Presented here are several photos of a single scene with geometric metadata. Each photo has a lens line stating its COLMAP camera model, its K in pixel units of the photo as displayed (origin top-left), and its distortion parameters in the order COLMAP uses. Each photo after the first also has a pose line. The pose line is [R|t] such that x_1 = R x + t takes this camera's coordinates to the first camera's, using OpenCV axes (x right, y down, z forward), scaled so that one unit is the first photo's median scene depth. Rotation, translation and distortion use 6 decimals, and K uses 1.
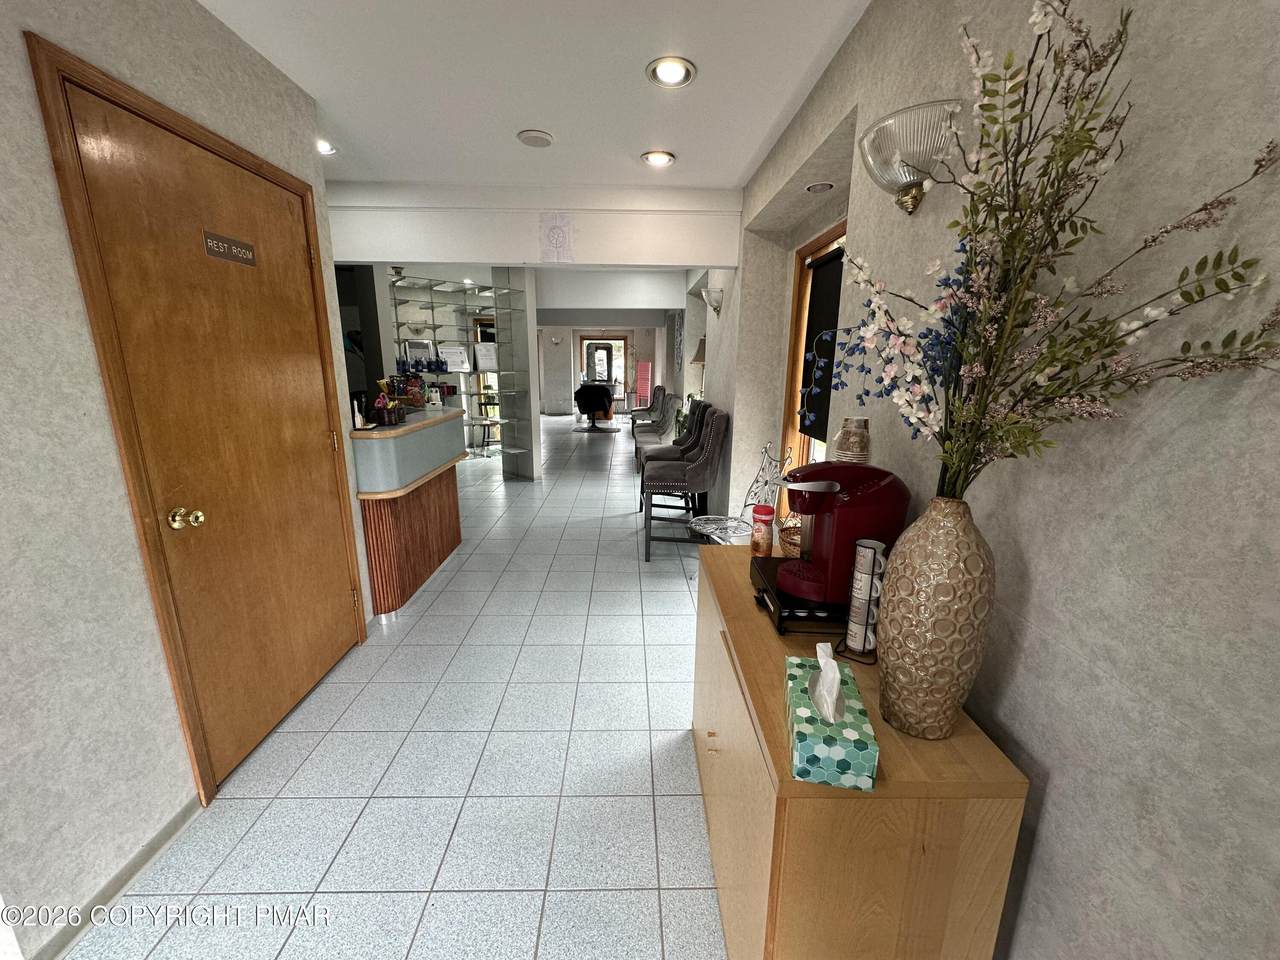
lens RADIAL K [[511.5, 0, 639.2], [0, 511.5, 479.1], [0, 0, 1]] dist [0.000130, -0.000114]
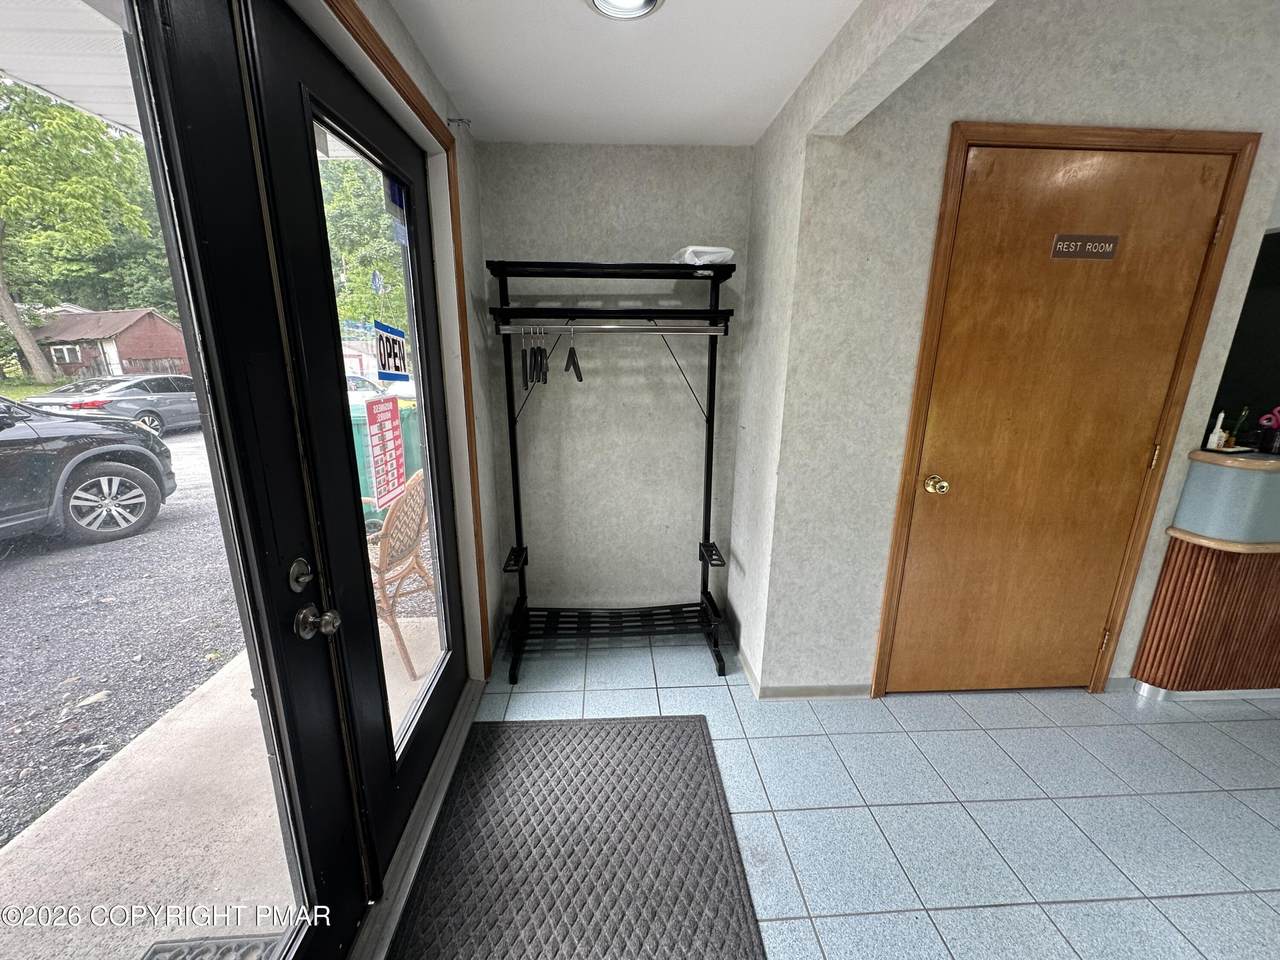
lens RADIAL K [[511.5, 0, 638.4], [0, 511.5, 479.3], [0, 0, 1]] dist [0.000130, -0.000114]
pose [[0.036003, 0.242165, -0.969567, 0.243309], [-0.235123, 0.945014, 0.227301, -0.041651], [0.971299, 0.219784, 0.090962, 0.161105]]
